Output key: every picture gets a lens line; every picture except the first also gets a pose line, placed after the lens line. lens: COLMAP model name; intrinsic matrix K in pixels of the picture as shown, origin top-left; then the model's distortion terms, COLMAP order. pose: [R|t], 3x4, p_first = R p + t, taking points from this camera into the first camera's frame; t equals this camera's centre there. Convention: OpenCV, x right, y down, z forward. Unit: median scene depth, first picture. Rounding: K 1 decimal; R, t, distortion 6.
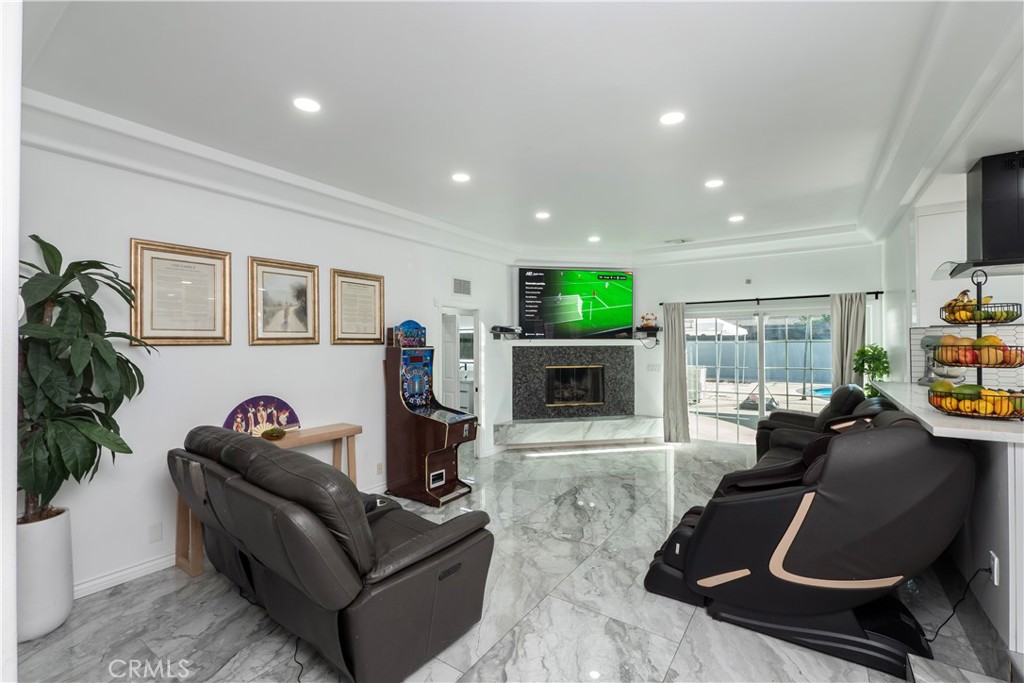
lens RADIAL K [[444.9, 0, 522.2], [0, 444.9, 339.9], [0, 0, 1]] dist [0.000809, 0.000112]
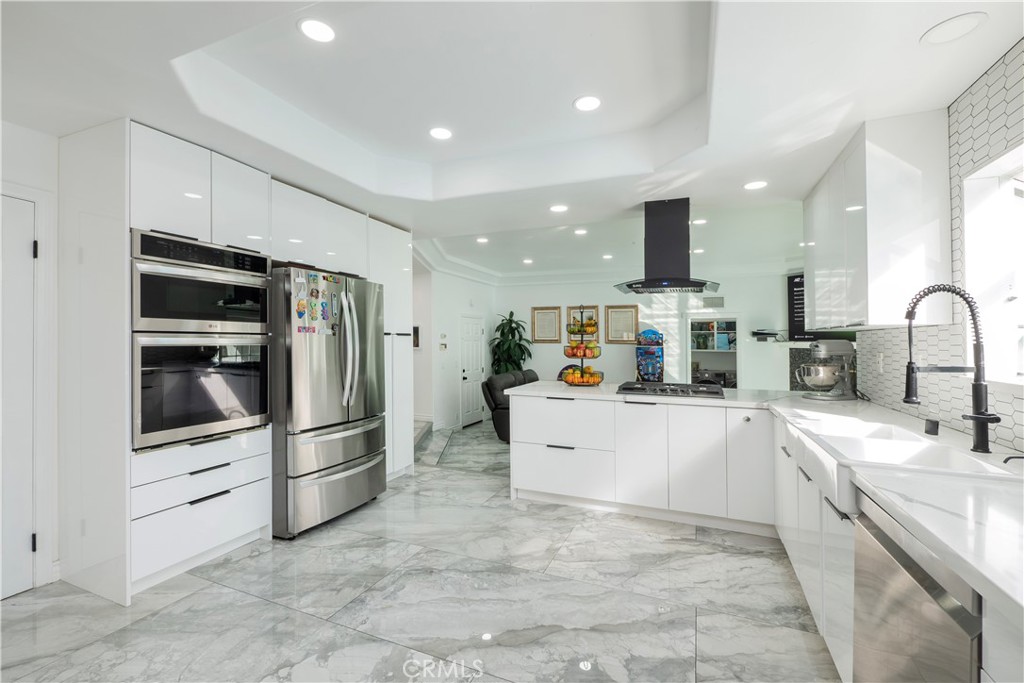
lens RADIAL K [[441.4, 0, 522.9], [0, 441.4, 341.4], [0, 0, 1]] dist [-0.000590, 0.000062]
pose [[0.205690, 0.006903, -0.978593, 0.917479], [-0.002600, 0.999975, 0.006507, -0.006797], [0.978614, 0.001206, 0.205703, 0.138551]]
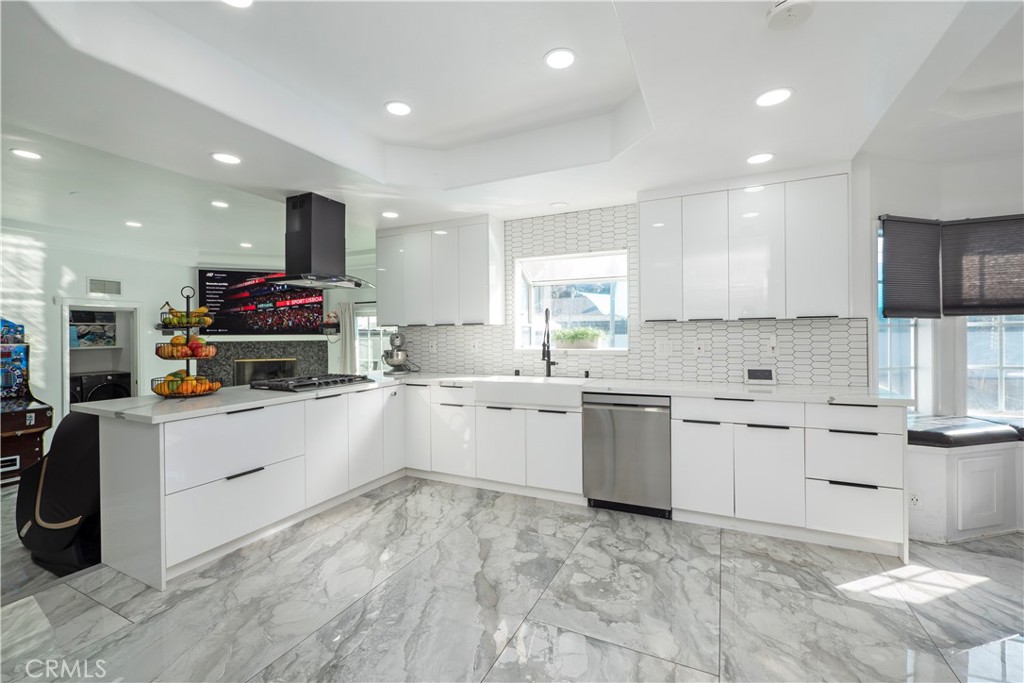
lens RADIAL K [[426.9, 0, 506.8], [0, 426.9, 337.1], [0, 0, 1]] dist [-0.000878, -0.000017]
pose [[0.991067, -0.001904, 0.133354, 0.595754], [0.000688, 0.999958, 0.009158, -0.005619], [-0.133366, -0.008985, 0.991026, -0.129279]]
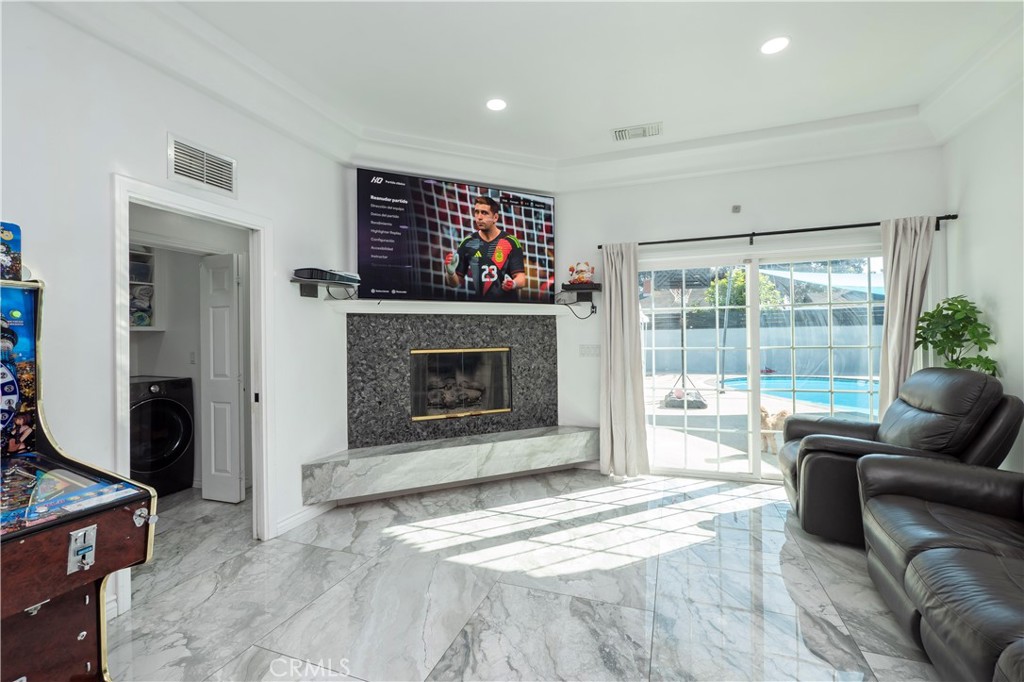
lens RADIAL K [[438.7, 0, 512.1], [0, 438.7, 335.2], [0, 0, 1]] dist [-0.002303, -0.000096]
pose [[0.974225, -0.007272, 0.225460, 0.054257], [0.008346, 0.999958, -0.003810, 0.045233], [-0.225422, 0.005594, 0.974245, 0.440720]]
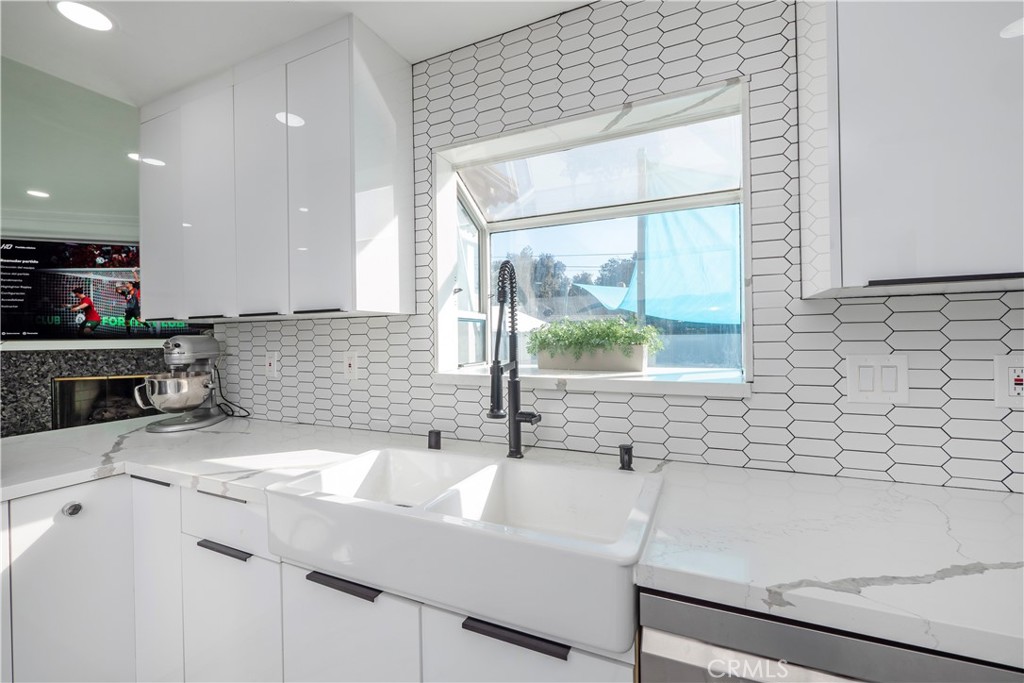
lens RADIAL K [[421.7, 0, 508.7], [0, 421.7, 334.6], [0, 0, 1]] dist [-0.006522, 0.000059]
pose [[0.988066, -0.005996, 0.153913, 0.694175], [0.006301, 0.999979, -0.001498, -0.004847], [-0.153901, 0.002450, 0.988083, 0.232242]]
